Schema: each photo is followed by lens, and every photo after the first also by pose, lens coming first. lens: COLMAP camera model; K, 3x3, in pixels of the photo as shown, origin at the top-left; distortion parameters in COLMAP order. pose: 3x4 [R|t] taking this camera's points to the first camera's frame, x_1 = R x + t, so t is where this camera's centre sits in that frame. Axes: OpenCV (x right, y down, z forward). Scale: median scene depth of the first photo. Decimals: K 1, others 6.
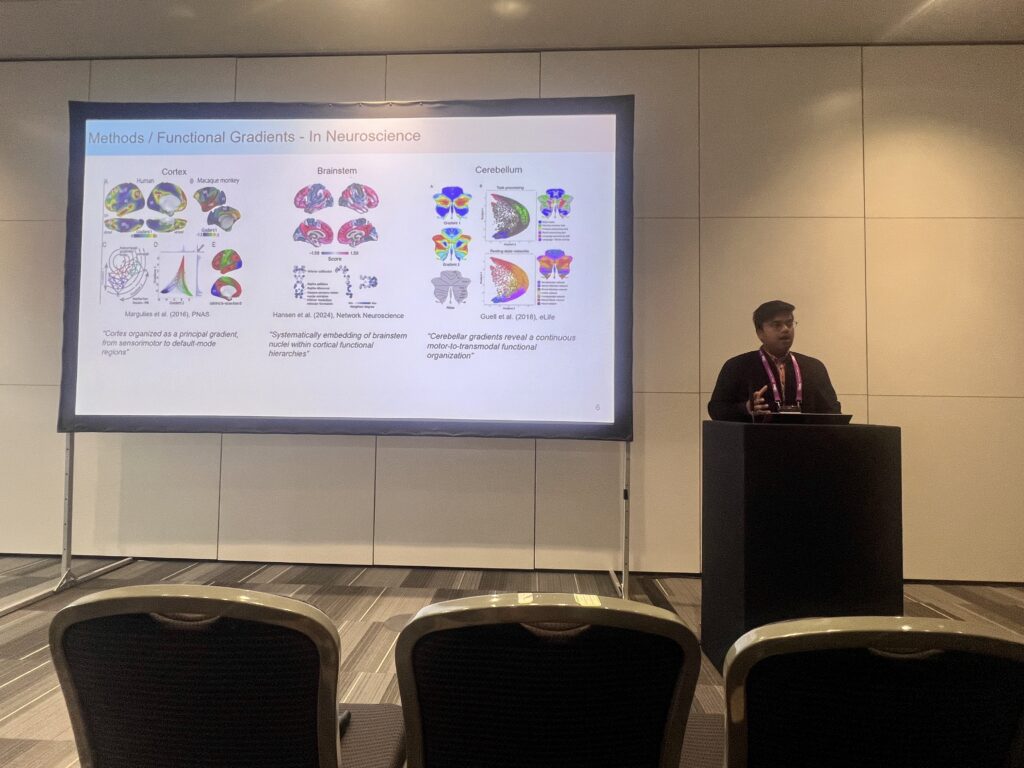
lens RADIAL K [[510.0, 0, 508.7], [0, 510.0, 385.4], [0, 0, 1]] dist [0.000370, -0.001209]
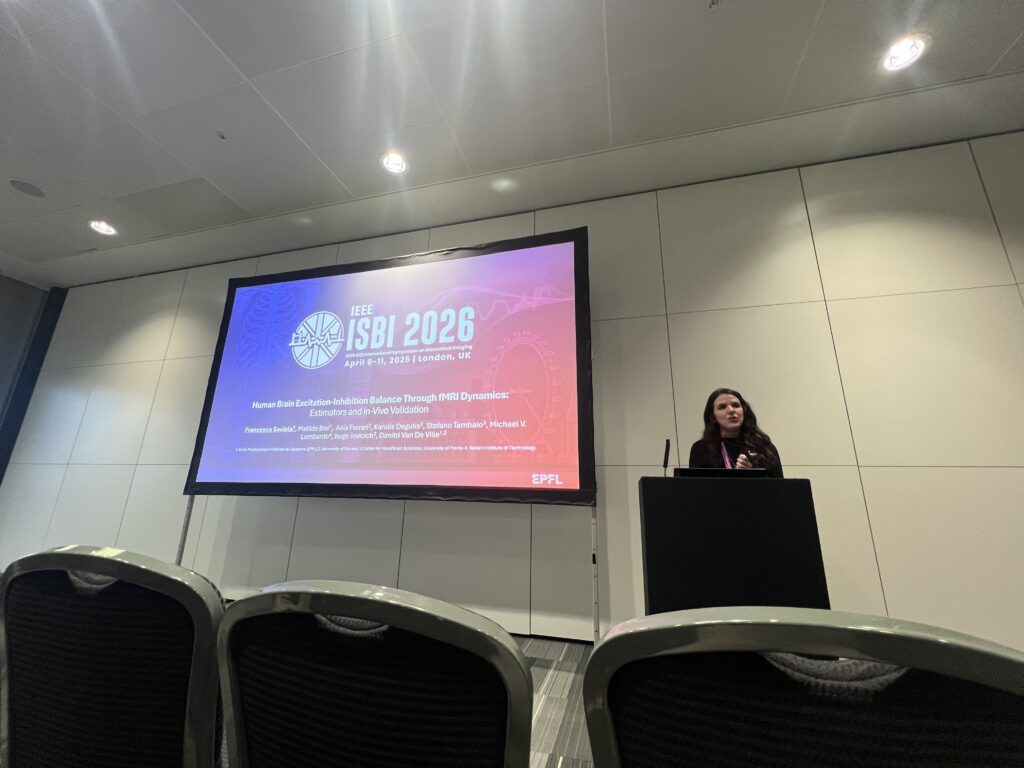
lens RADIAL K [[411.9, 0, 509.6], [0, 411.9, 385.2], [0, 0, 1]] dist [0.001342, -0.000002]
pose [[0.973648, -0.049066, -0.222713, 0.253444], [-0.004149, 0.972608, -0.232414, 0.058724], [0.228016, 0.227214, 0.946775, 0.060752]]
